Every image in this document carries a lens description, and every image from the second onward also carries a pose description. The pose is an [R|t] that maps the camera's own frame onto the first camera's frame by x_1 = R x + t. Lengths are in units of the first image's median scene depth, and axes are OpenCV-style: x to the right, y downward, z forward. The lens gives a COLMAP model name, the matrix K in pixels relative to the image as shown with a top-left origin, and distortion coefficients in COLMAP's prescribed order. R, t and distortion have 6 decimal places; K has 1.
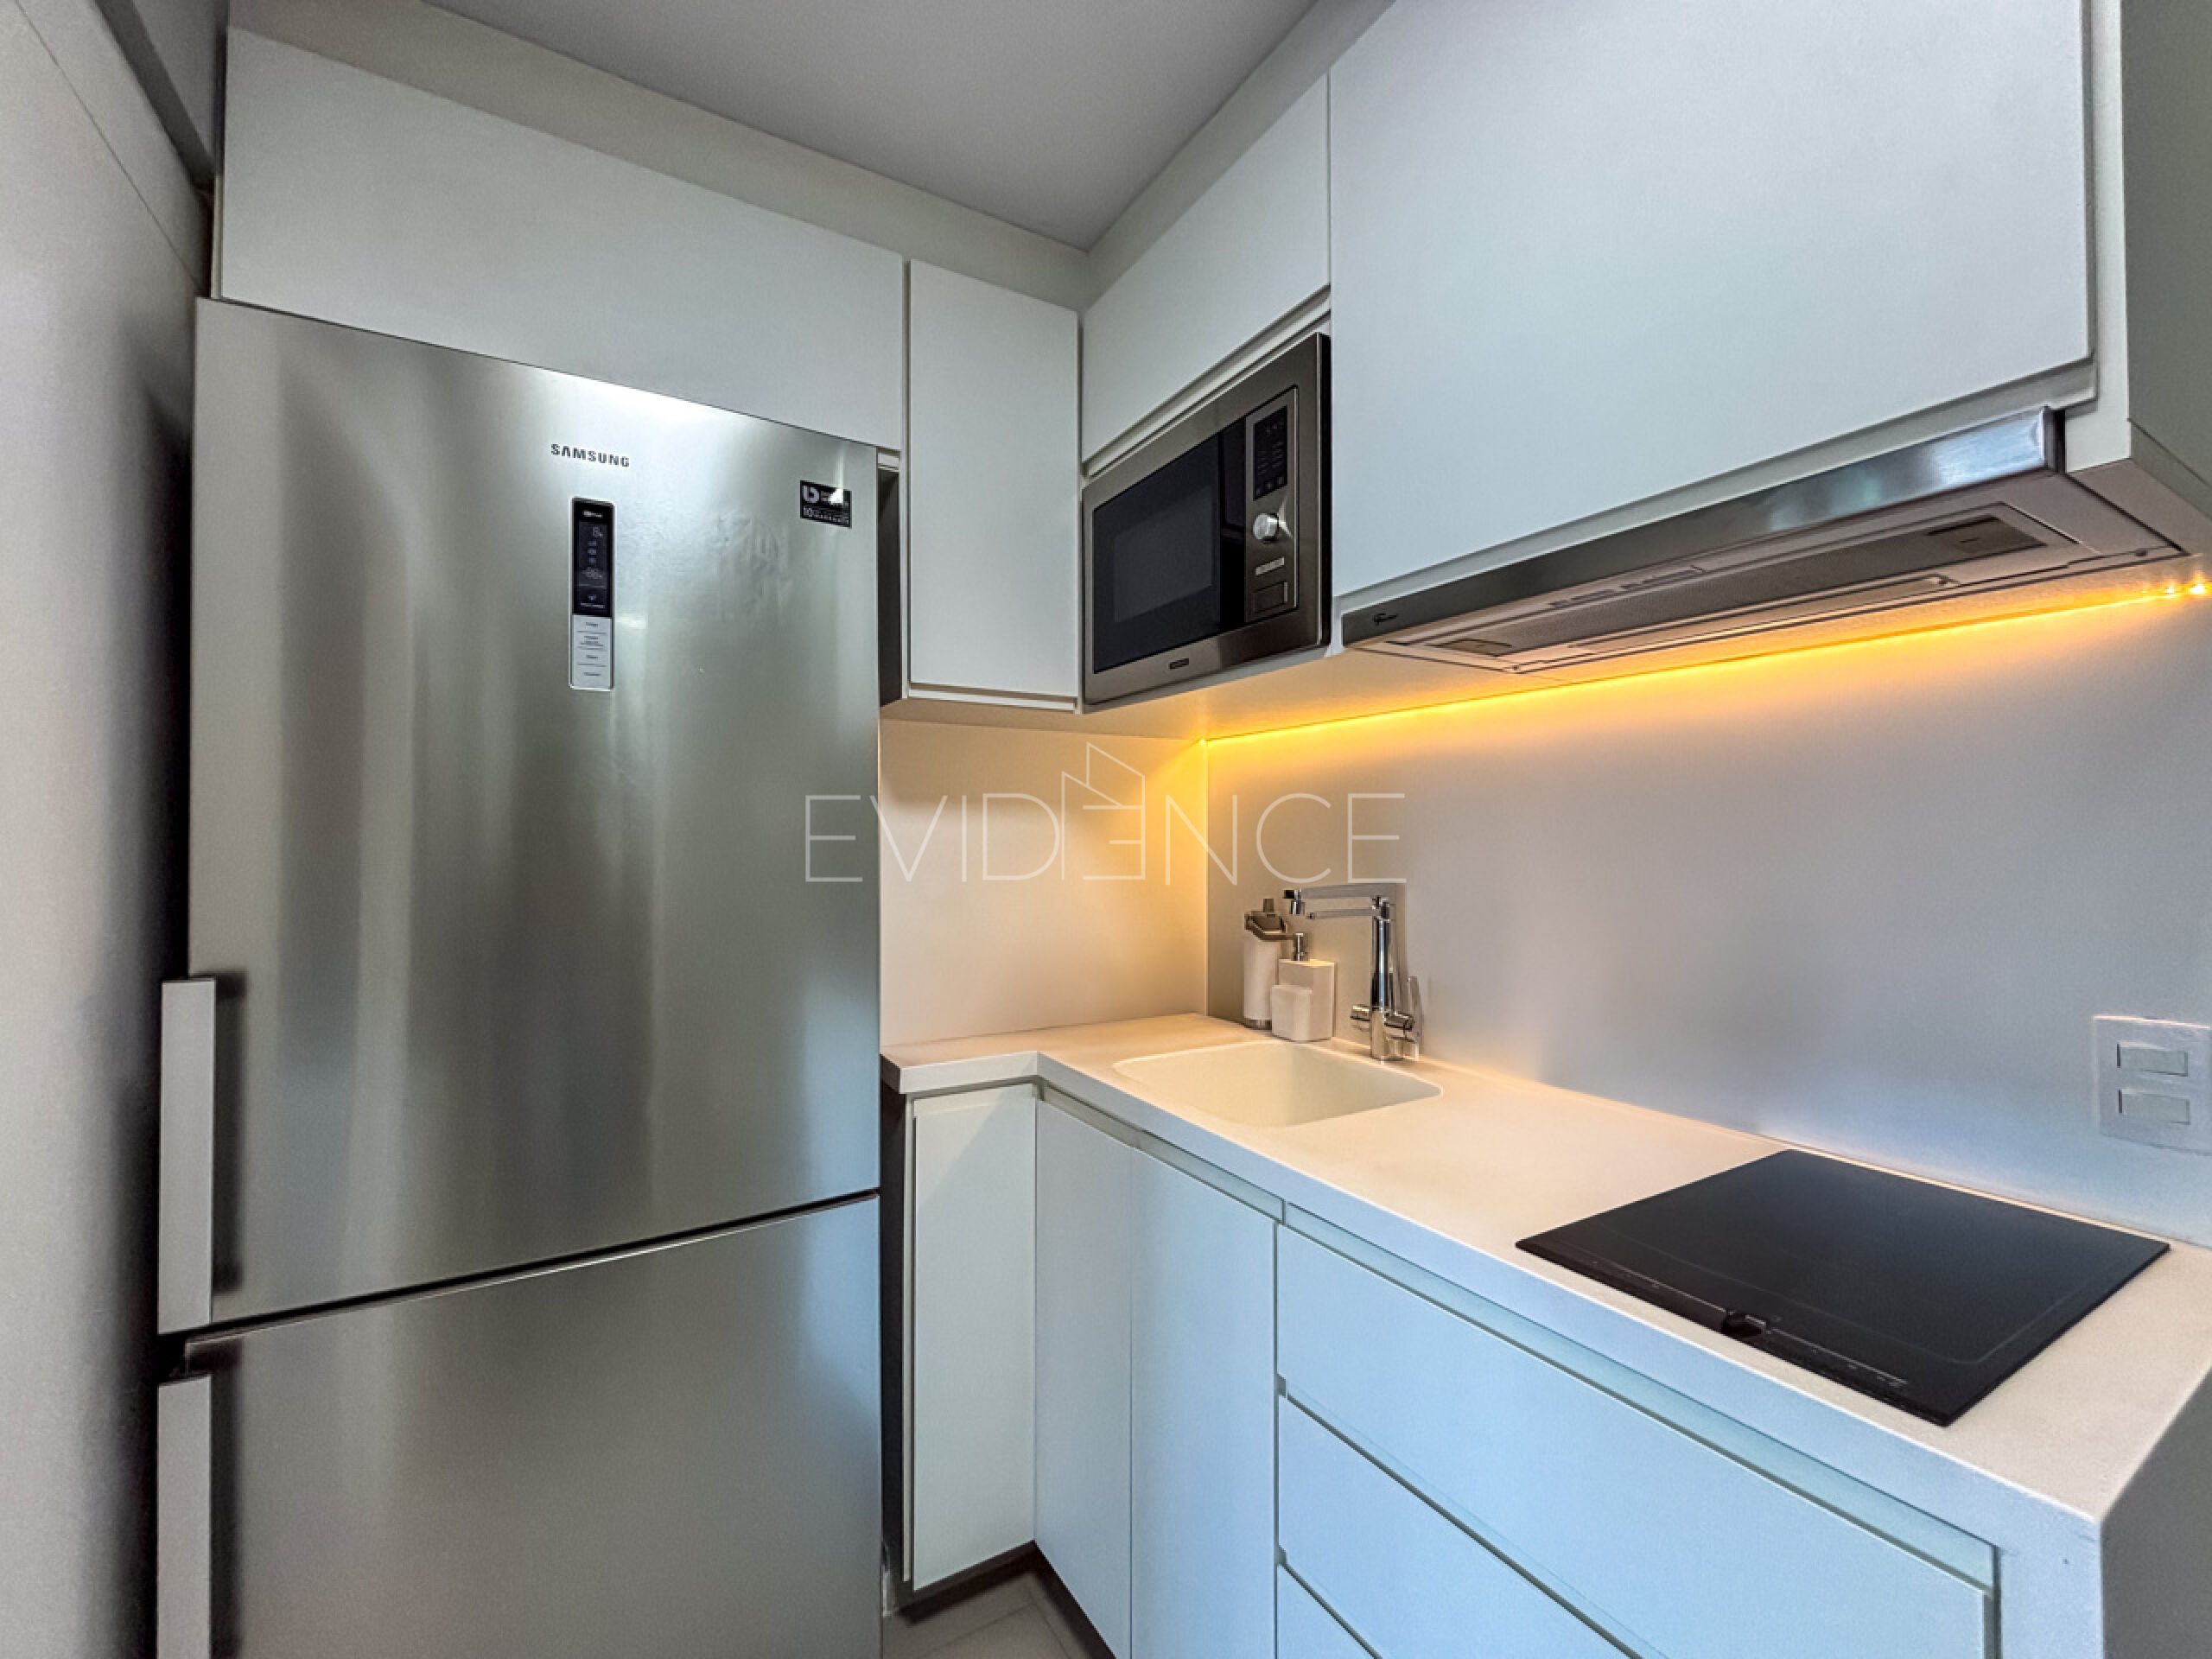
lens RADIAL K [[905.3, 0, 1104.4], [0, 905.3, 836.6], [0, 0, 1]] dist [0.006056, -0.002010]
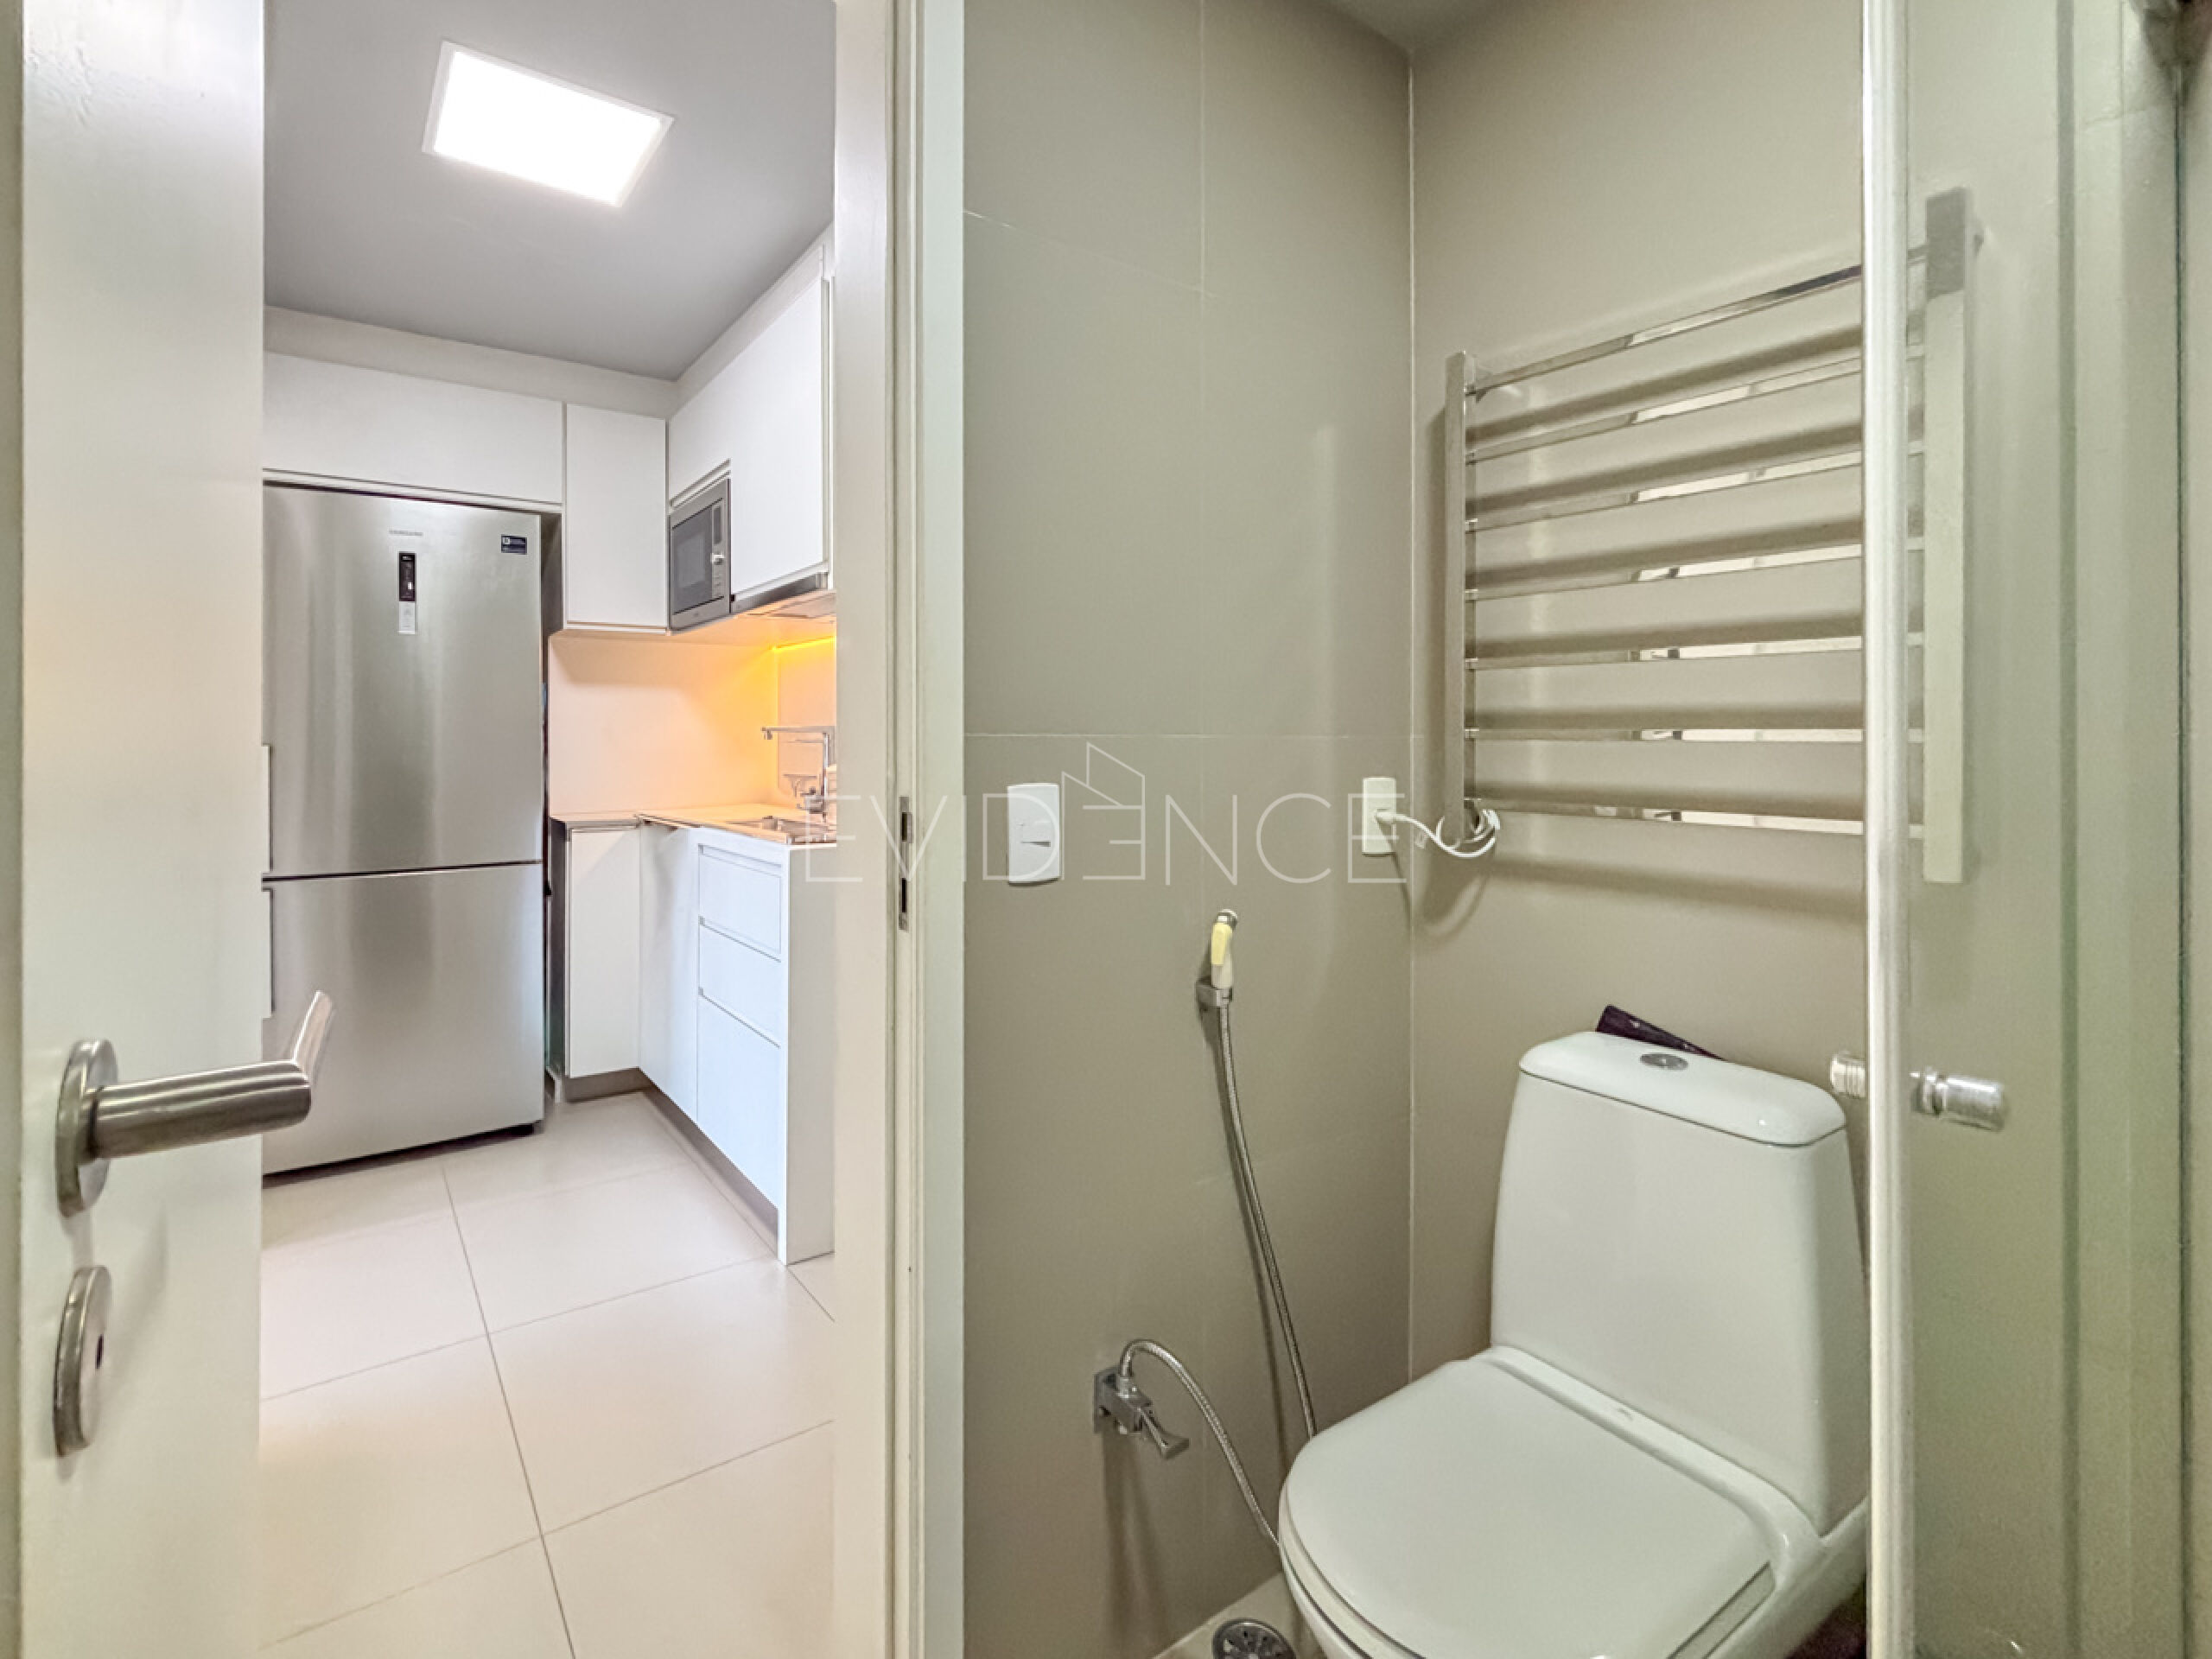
lens RADIAL K [[1037.2, 0, 1007.5], [0, 1037.2, 750.1], [0, 0, 1]] dist [0.019851, -0.000259]
pose [[0.998830, -0.001060, 0.048347, 0.692425], [0.000290, 0.999873, 0.015926, 0.081830], [-0.048358, -0.015893, 0.998704, -1.439543]]
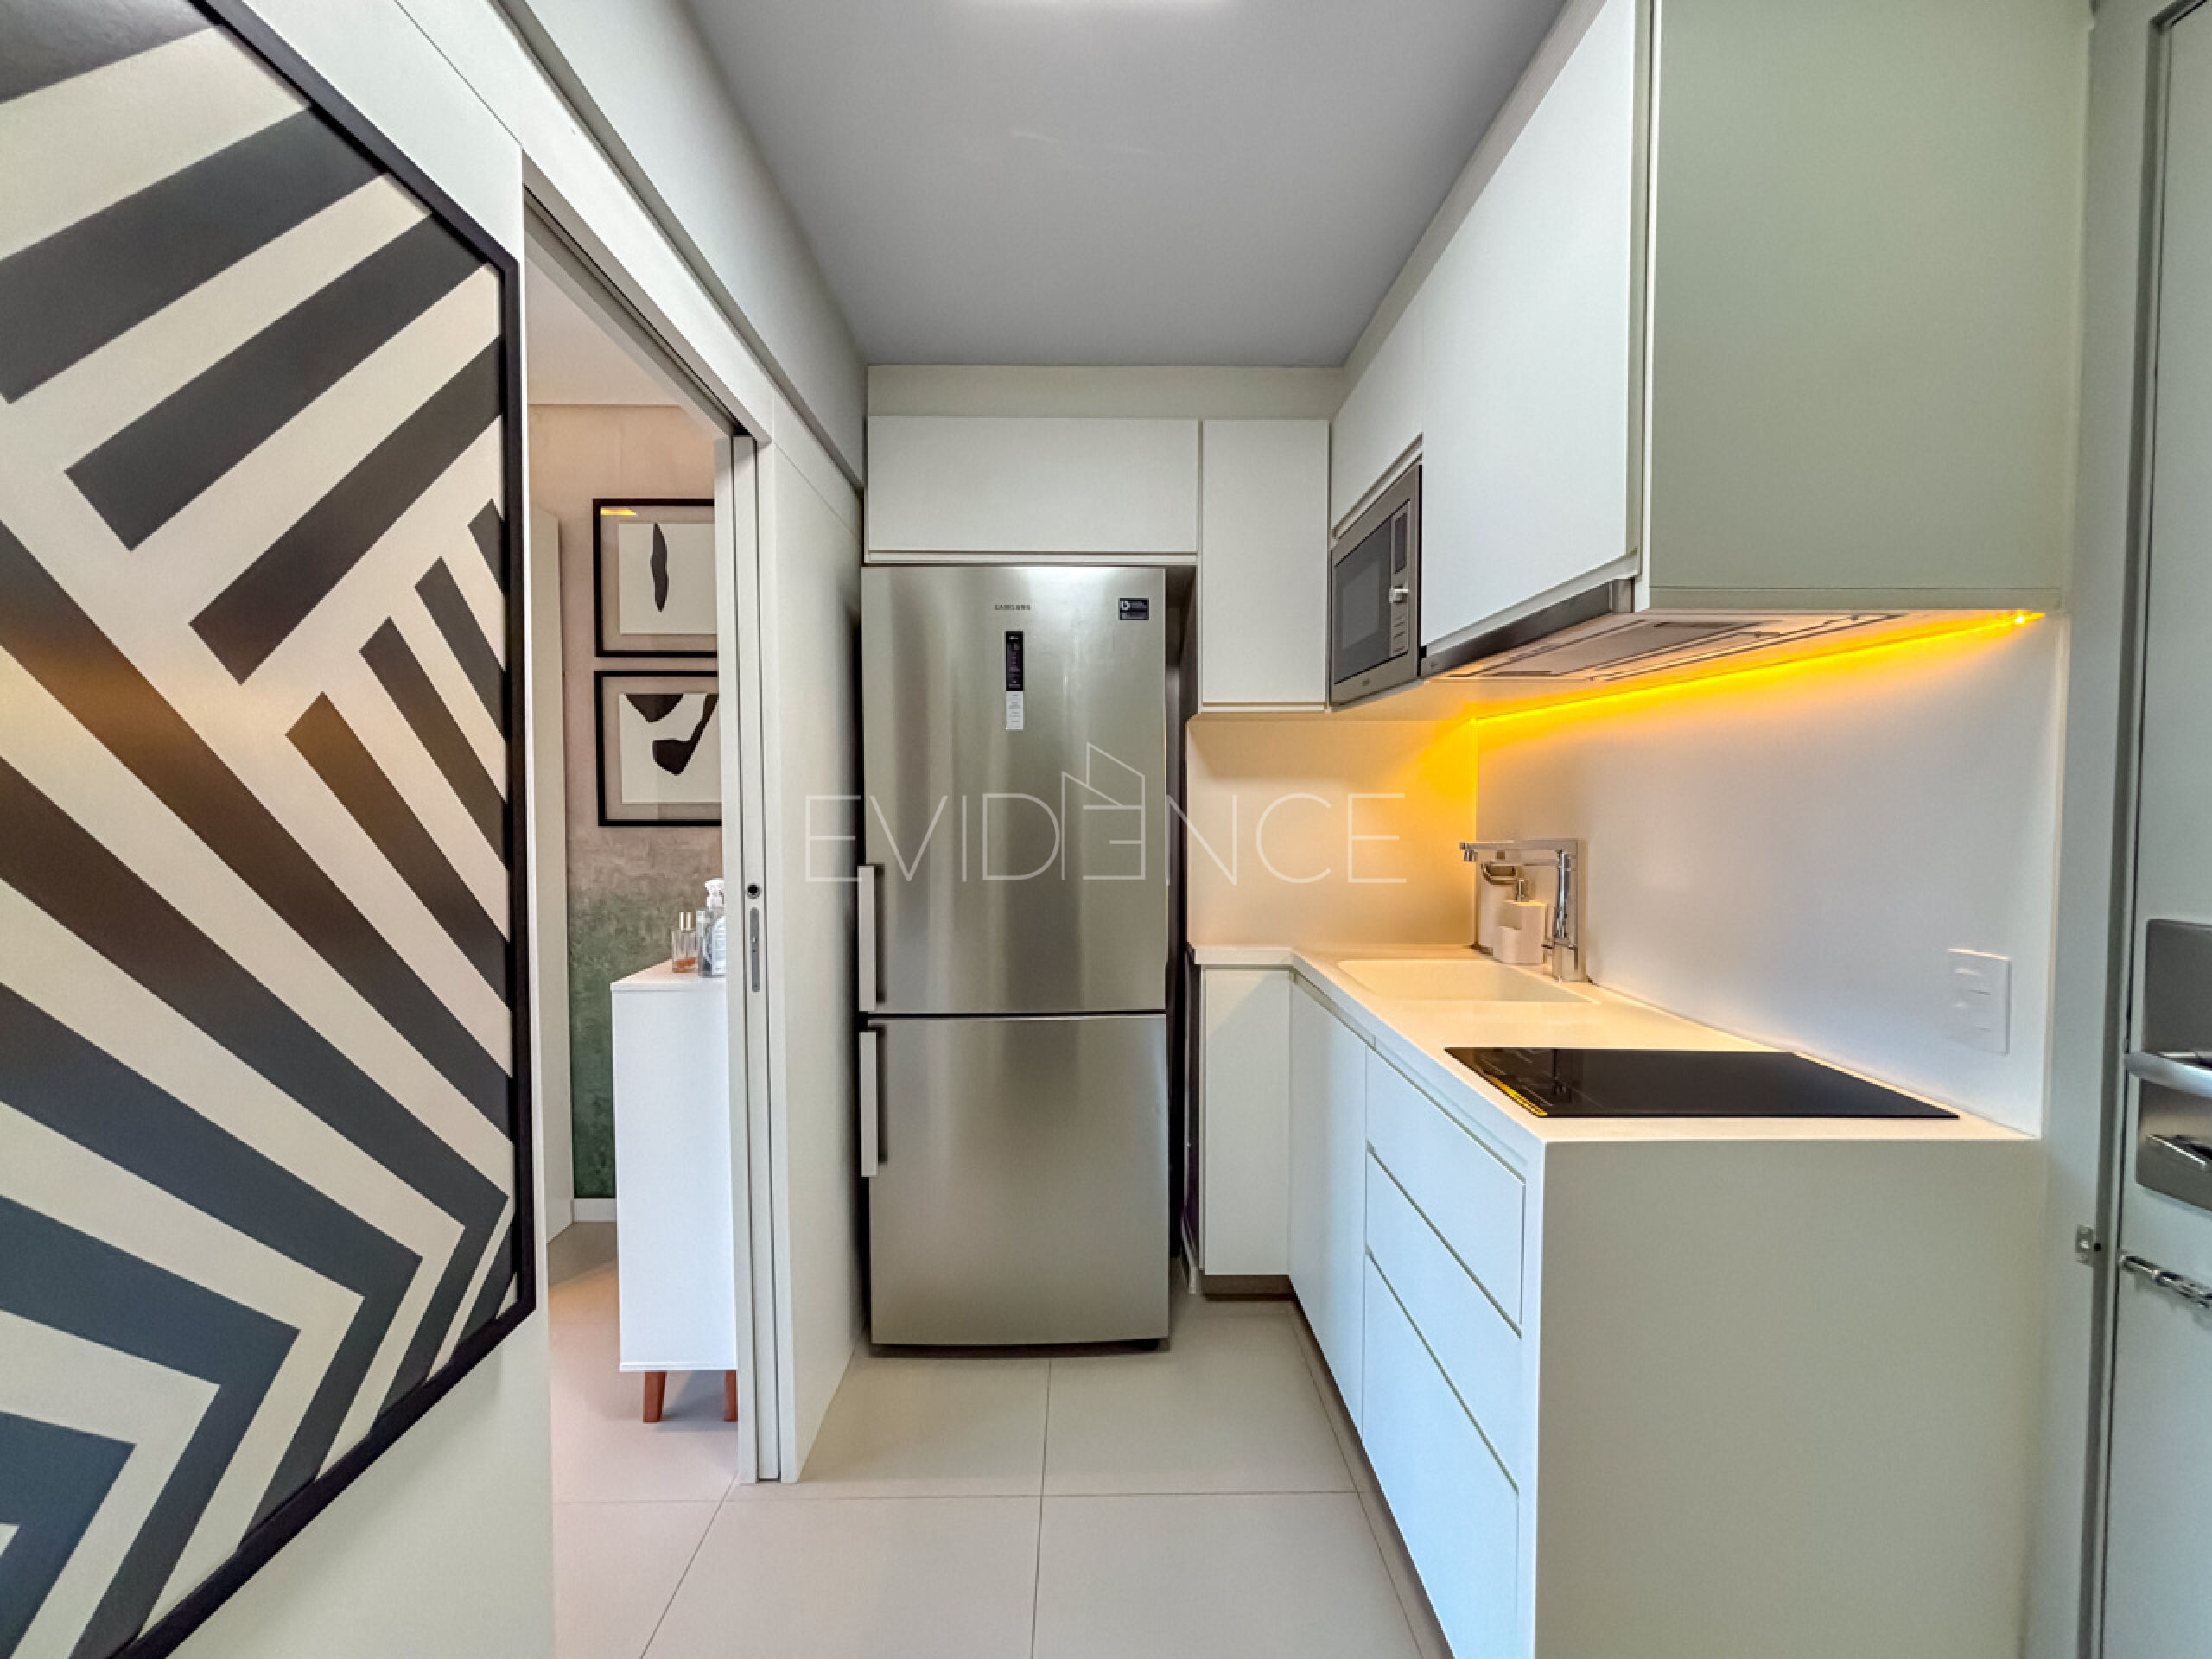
lens RADIAL K [[905.3, 0, 1108.0], [0, 905.3, 832.5], [0, 0, 1]] dist [0.006056, -0.002010]
pose [[0.870679, 0.015690, -0.491601, 0.444936], [0.008828, 0.998832, 0.047513, -0.026785], [0.491772, -0.045708, 0.869523, -0.467637]]
